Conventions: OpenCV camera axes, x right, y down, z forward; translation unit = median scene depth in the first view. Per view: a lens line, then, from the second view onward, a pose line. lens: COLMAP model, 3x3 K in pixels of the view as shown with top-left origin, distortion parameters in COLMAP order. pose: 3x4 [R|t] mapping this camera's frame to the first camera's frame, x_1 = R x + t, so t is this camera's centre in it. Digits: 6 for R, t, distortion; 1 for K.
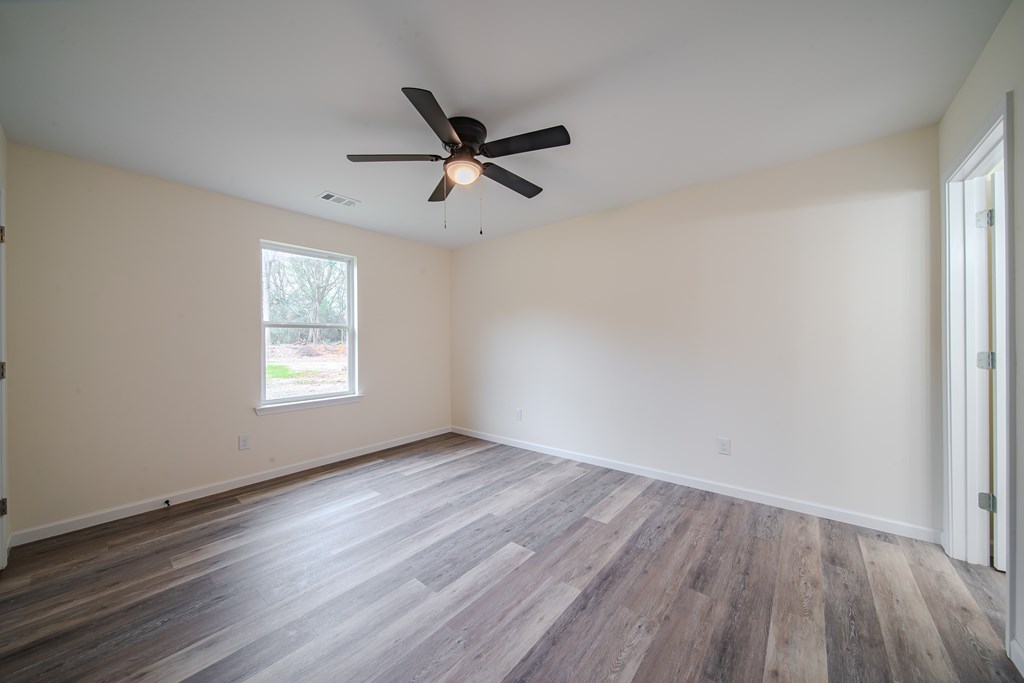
lens RADIAL K [[355.1, 0, 508.7], [0, 355.1, 341.9], [0, 0, 1]] dist [0.000033, -0.001951]
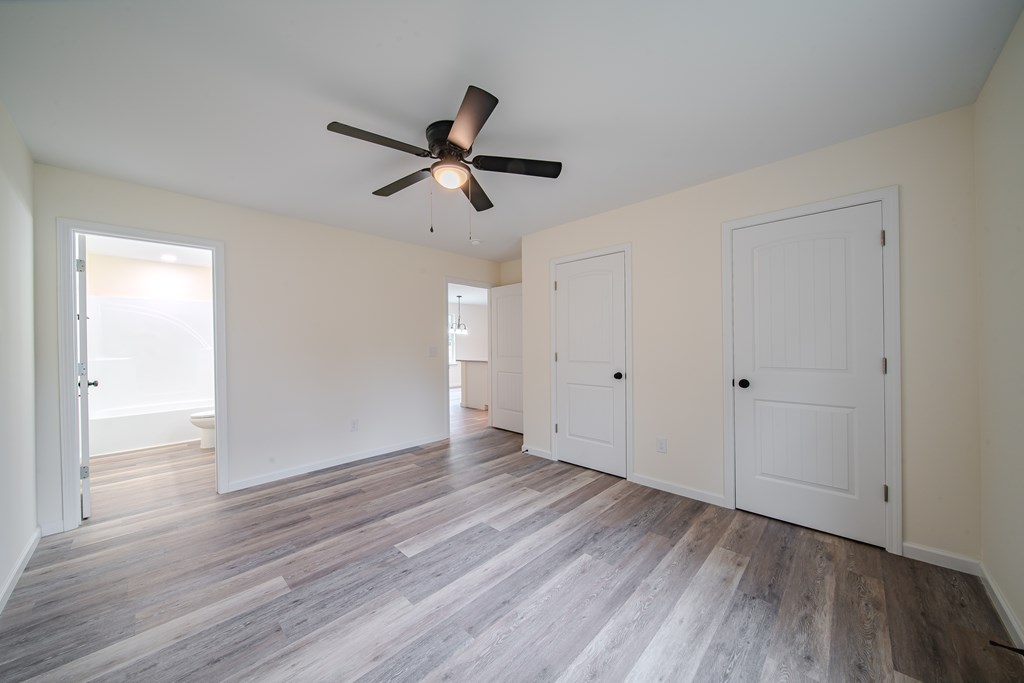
lens RADIAL K [[359.5, 0, 512.0], [0, 359.5, 341.5], [0, 0, 1]] dist [0.001165, 0.000188]
pose [[-0.997690, 0.022069, 0.064243, -0.363056], [0.021815, 0.999751, -0.004652, -0.011561], [-0.064330, -0.003240, -0.997923, 2.052194]]
